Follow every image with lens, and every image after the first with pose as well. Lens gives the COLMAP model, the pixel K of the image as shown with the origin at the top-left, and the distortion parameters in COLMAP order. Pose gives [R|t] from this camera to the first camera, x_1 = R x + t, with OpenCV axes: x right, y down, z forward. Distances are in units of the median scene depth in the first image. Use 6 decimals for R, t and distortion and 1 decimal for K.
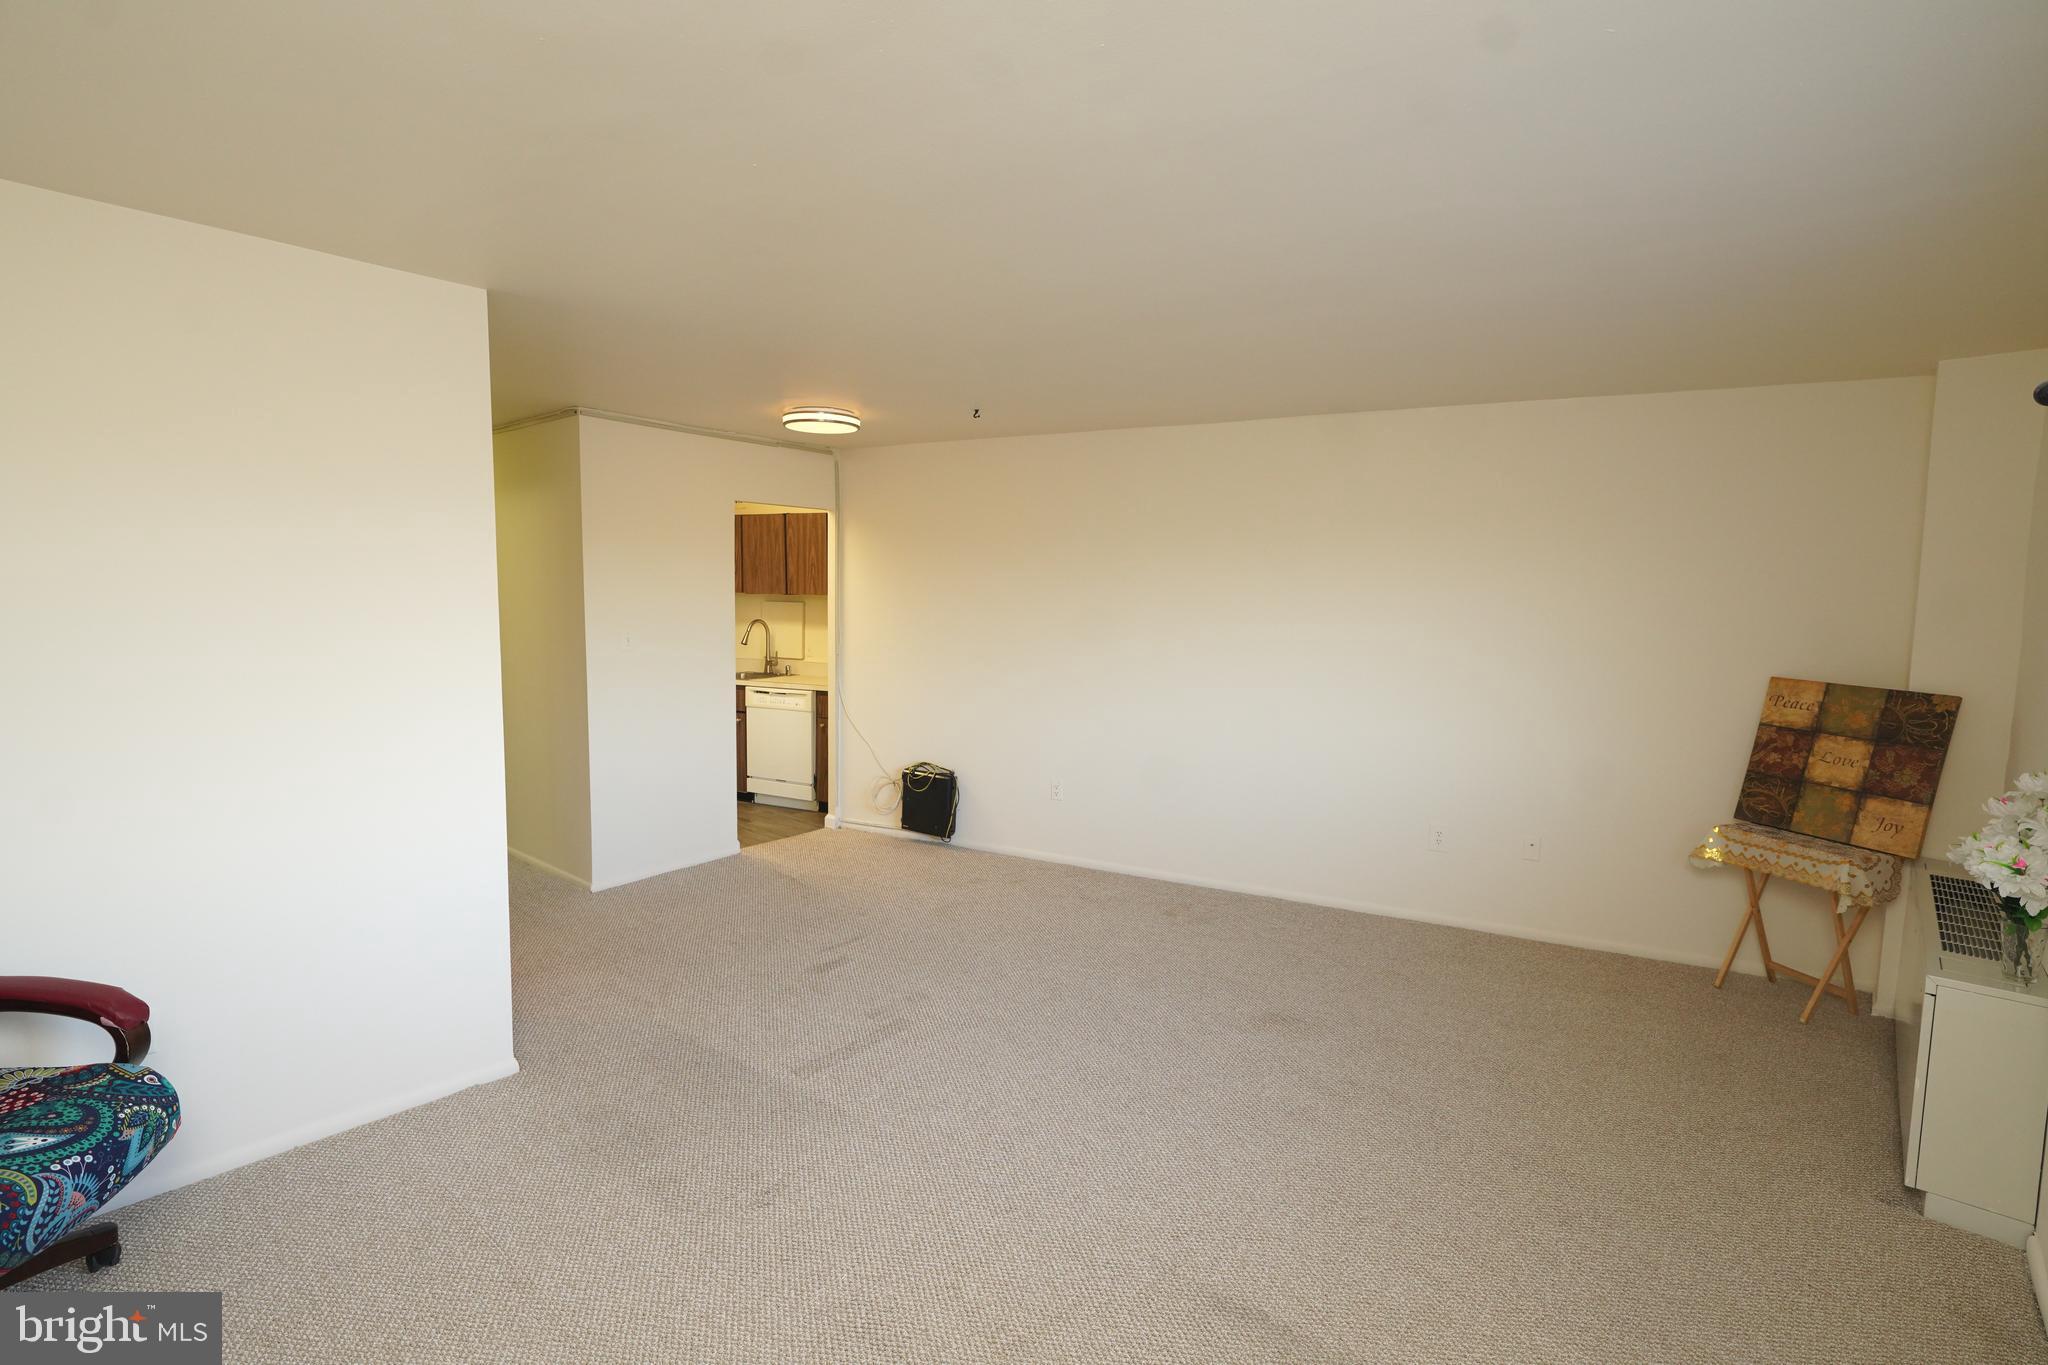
lens RADIAL K [[984.3, 0, 1024.0], [0, 984.3, 682.5], [0, 0, 1]] dist [-0.002458, 0.000024]
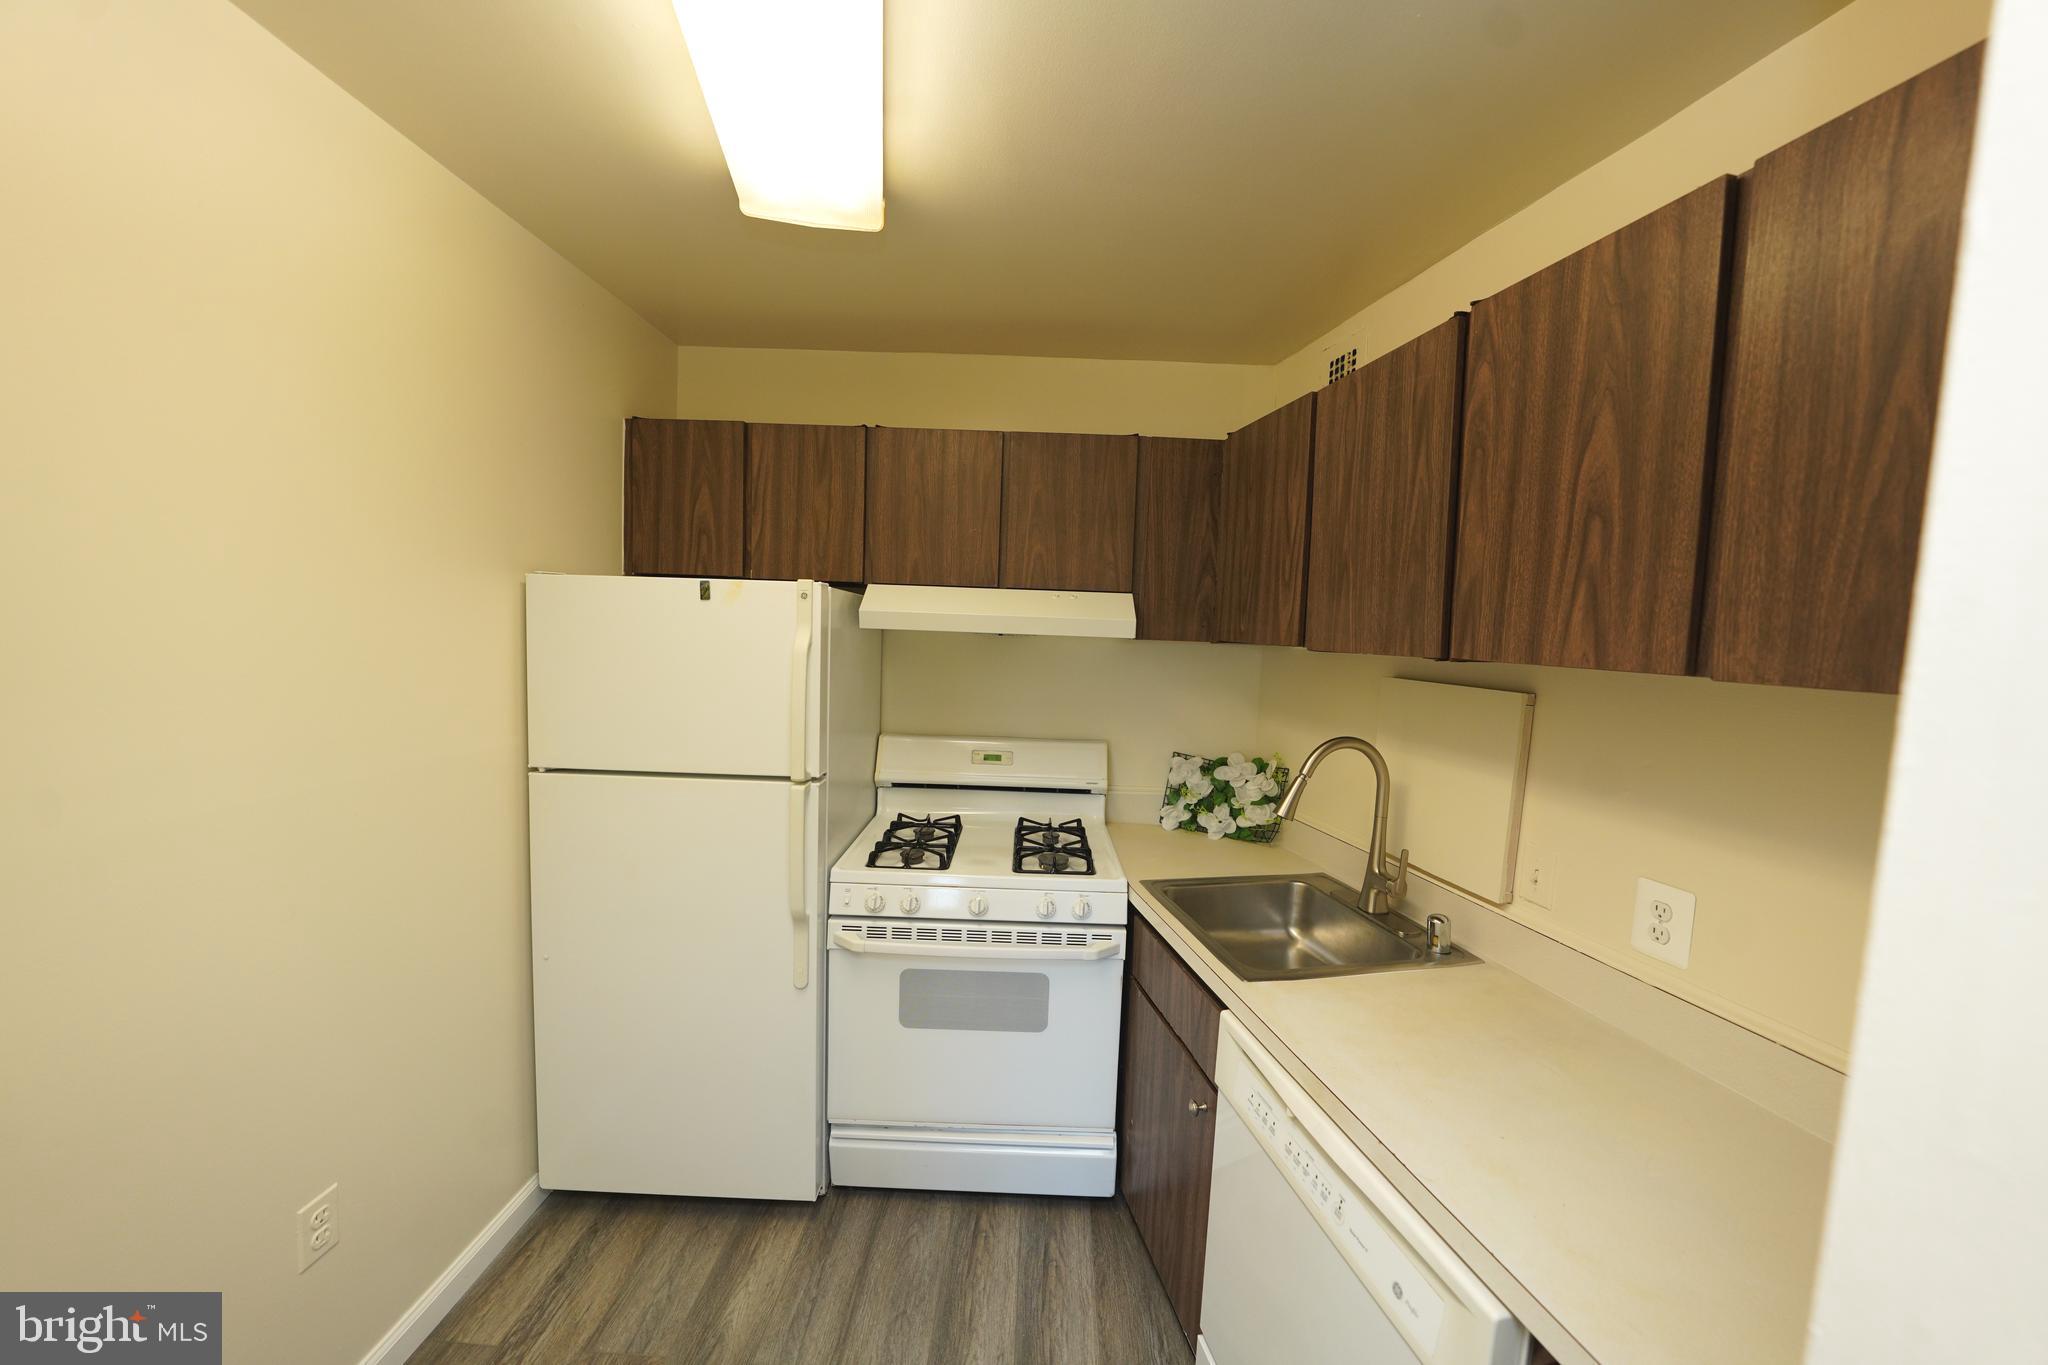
lens RADIAL K [[708.4, 0, 1026.8], [0, 708.4, 681.4], [0, 0, 1]] dist [-0.026140, 0.000015]
pose [[0.649307, 0.068475, -0.757437, -0.326150], [-0.100032, 0.994975, 0.004198, -0.137123], [0.753919, 0.073043, 0.652894, 1.489568]]
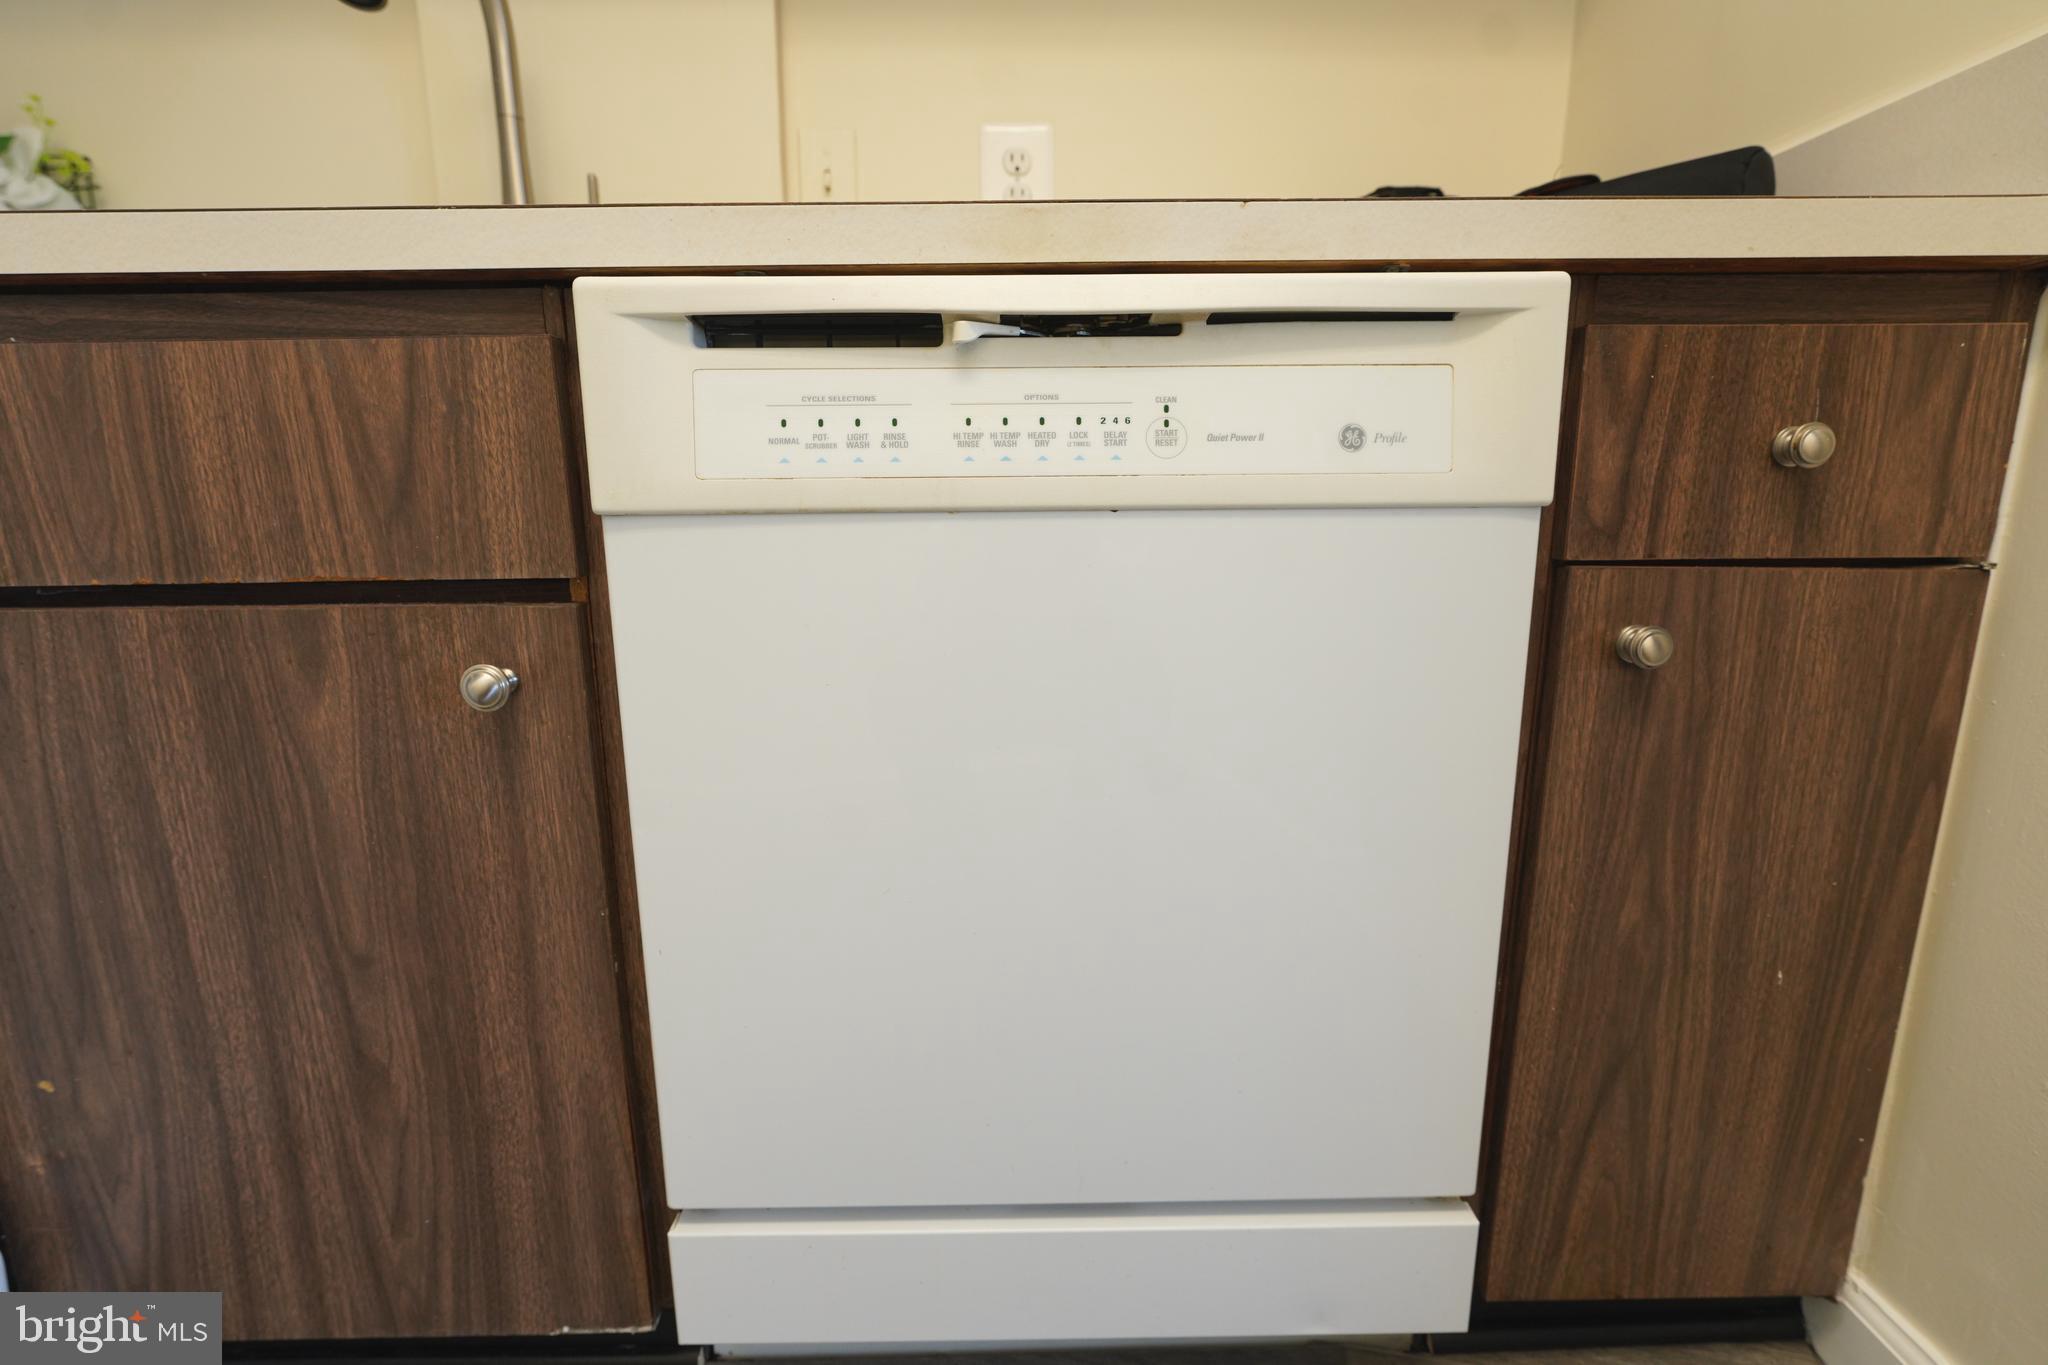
lens RADIAL K [[974.9, 0, 1033.9], [0, 974.9, 681.0], [0, 0, 1]] dist [-0.010802, 0.006989]
pose [[0.872168, -0.113665, 0.475818, -0.520885], [0.063279, 0.990674, 0.120666, 0.054955], [-0.485097, -0.075132, 0.871227, 1.614829]]
